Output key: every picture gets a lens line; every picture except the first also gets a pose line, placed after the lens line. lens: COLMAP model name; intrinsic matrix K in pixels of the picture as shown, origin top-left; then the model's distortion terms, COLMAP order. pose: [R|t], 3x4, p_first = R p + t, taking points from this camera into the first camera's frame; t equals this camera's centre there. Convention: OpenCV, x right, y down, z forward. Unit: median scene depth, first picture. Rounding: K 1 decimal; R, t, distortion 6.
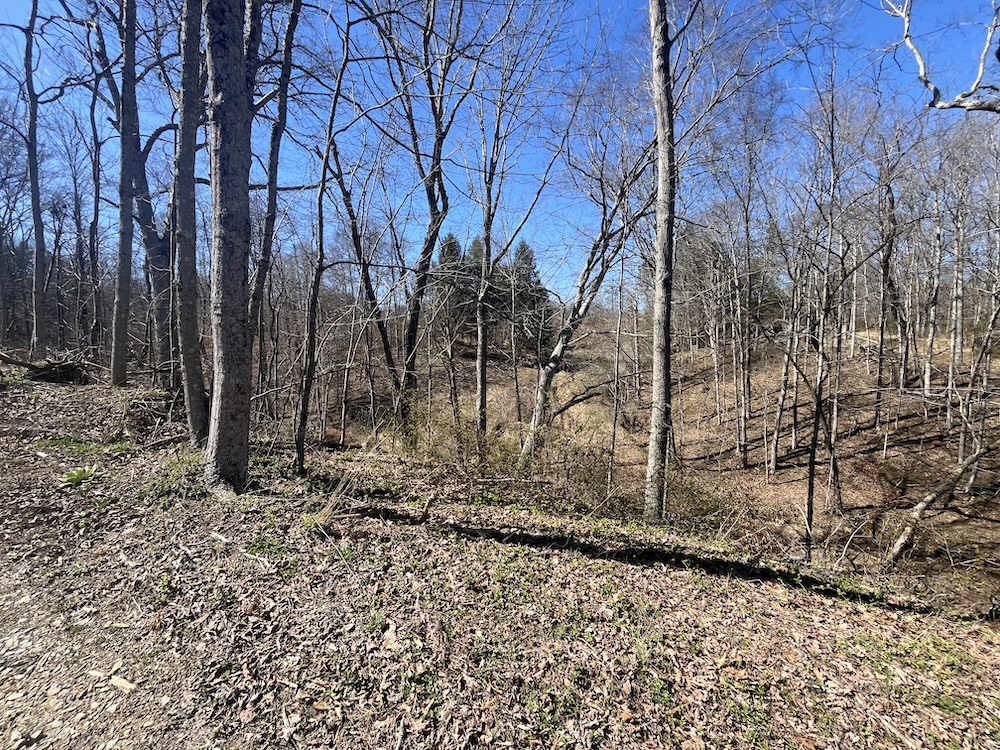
lens RADIAL K [[405.1, 0, 497.9], [0, 405.1, 374.2], [0, 0, 1]] dist [-0.005500, -0.000156]
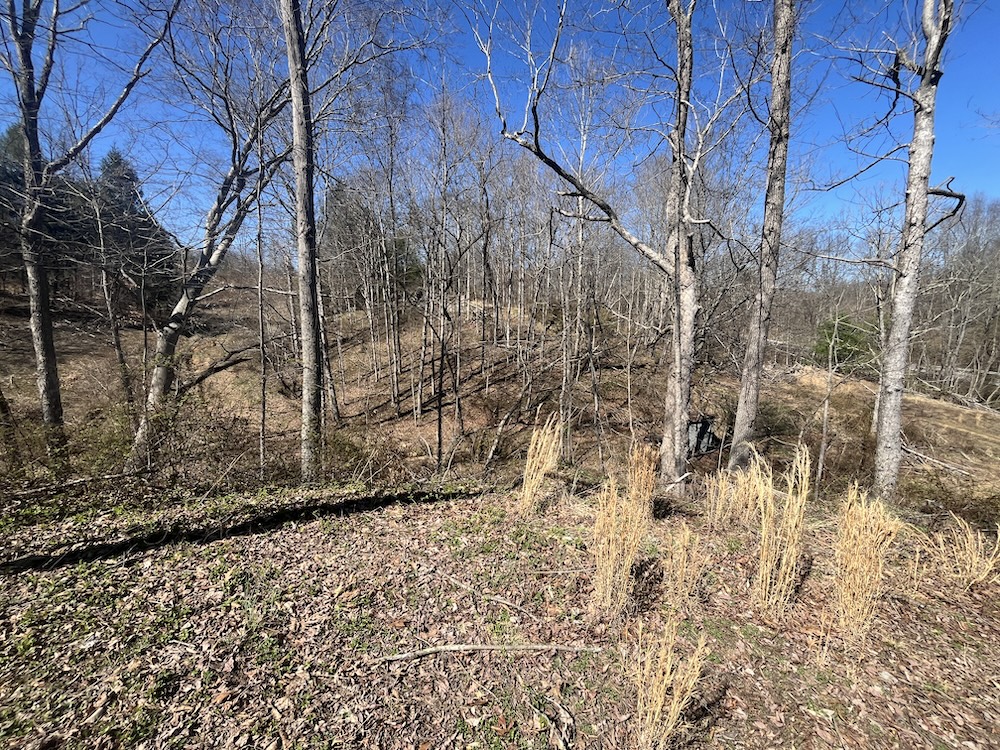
lens RADIAL K [[405.1, 0, 499.8], [0, 405.1, 374.2], [0, 0, 1]] dist [-0.005500, -0.000156]
pose [[0.704980, -0.083285, 0.704320, 0.083298], [0.018301, 0.994887, 0.099326, 0.020640], [-0.708991, -0.057134, 0.702900, -0.019202]]
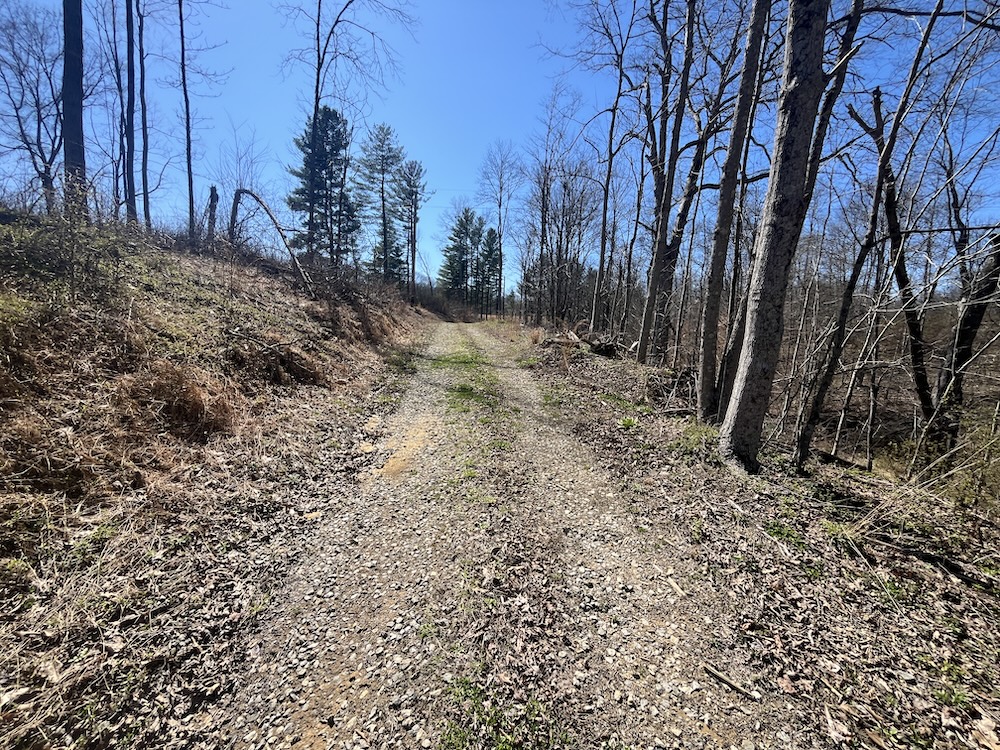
lens RADIAL K [[405.1, 0, 500.0], [0, 405.1, 374.6], [0, 0, 1]] dist [-0.005500, -0.000156]
pose [[0.503712, 0.119106, -0.855621, -0.110511], [-0.107615, 0.991386, 0.074652, 0.036769], [0.857142, 0.054474, 0.512191, -0.098090]]
